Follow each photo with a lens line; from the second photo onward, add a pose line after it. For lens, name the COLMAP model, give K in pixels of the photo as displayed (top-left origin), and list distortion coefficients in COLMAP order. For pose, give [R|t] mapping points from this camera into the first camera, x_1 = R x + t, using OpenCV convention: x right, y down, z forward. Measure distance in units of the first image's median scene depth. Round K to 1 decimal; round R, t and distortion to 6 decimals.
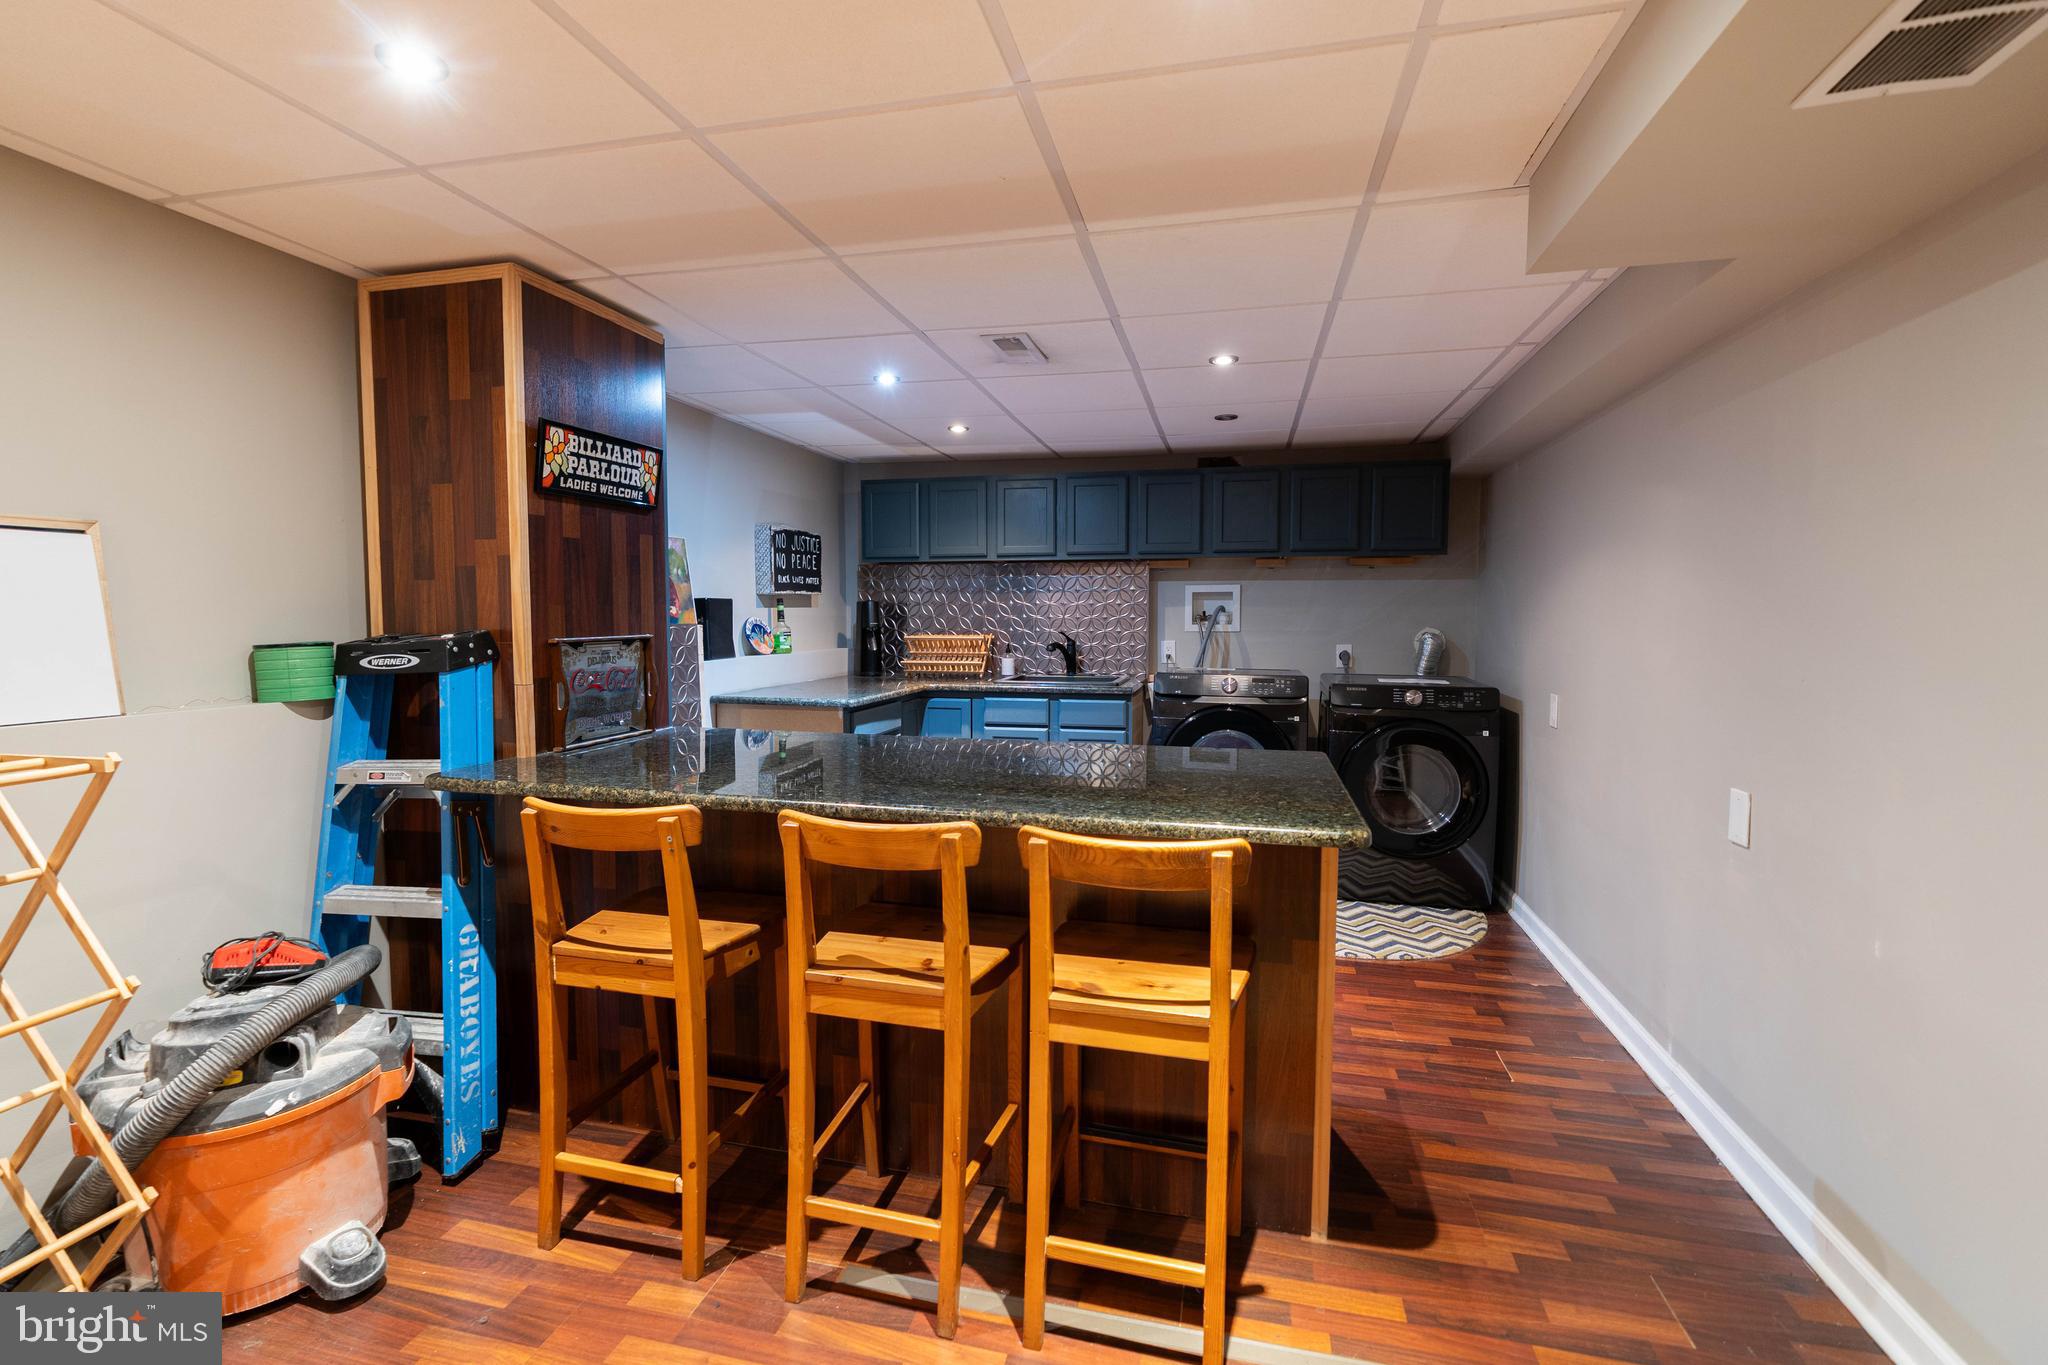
lens RADIAL K [[933.6, 0, 1020.5], [0, 933.6, 679.5], [0, 0, 1]] dist [-0.010293, 0.002328]
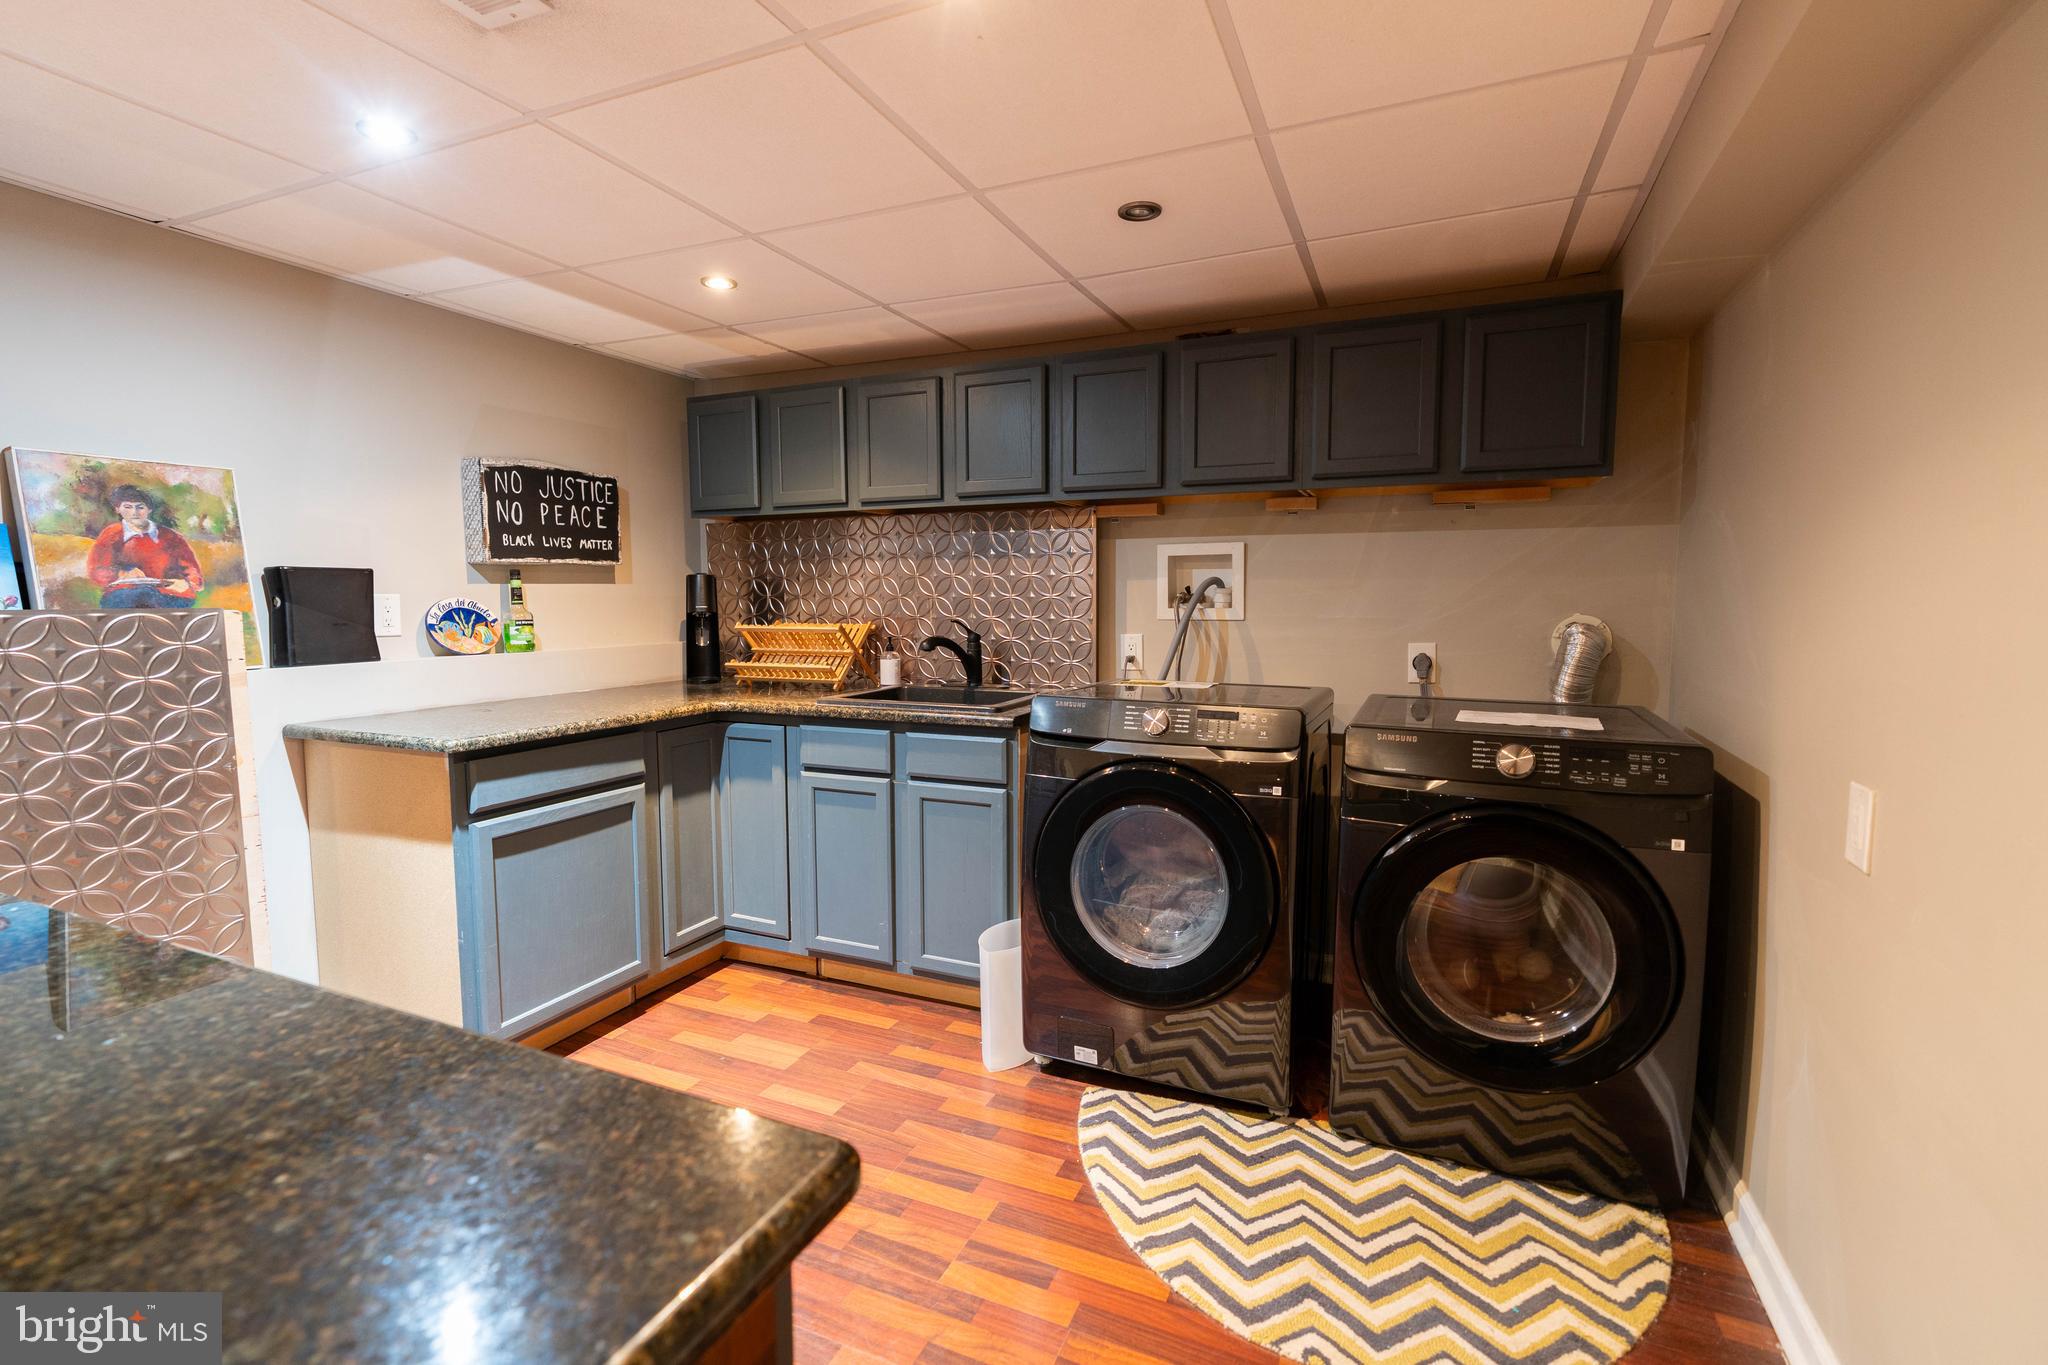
lens RADIAL K [[933.6, 0, 1015.4], [0, 933.6, 675.6], [0, 0, 1]] dist [-0.010293, 0.002328]
pose [[0.983381, 0.012832, -0.181102, 0.222970], [-0.009868, 0.999802, 0.017254, -0.026752], [0.181288, -0.015180, 0.983313, 0.421061]]
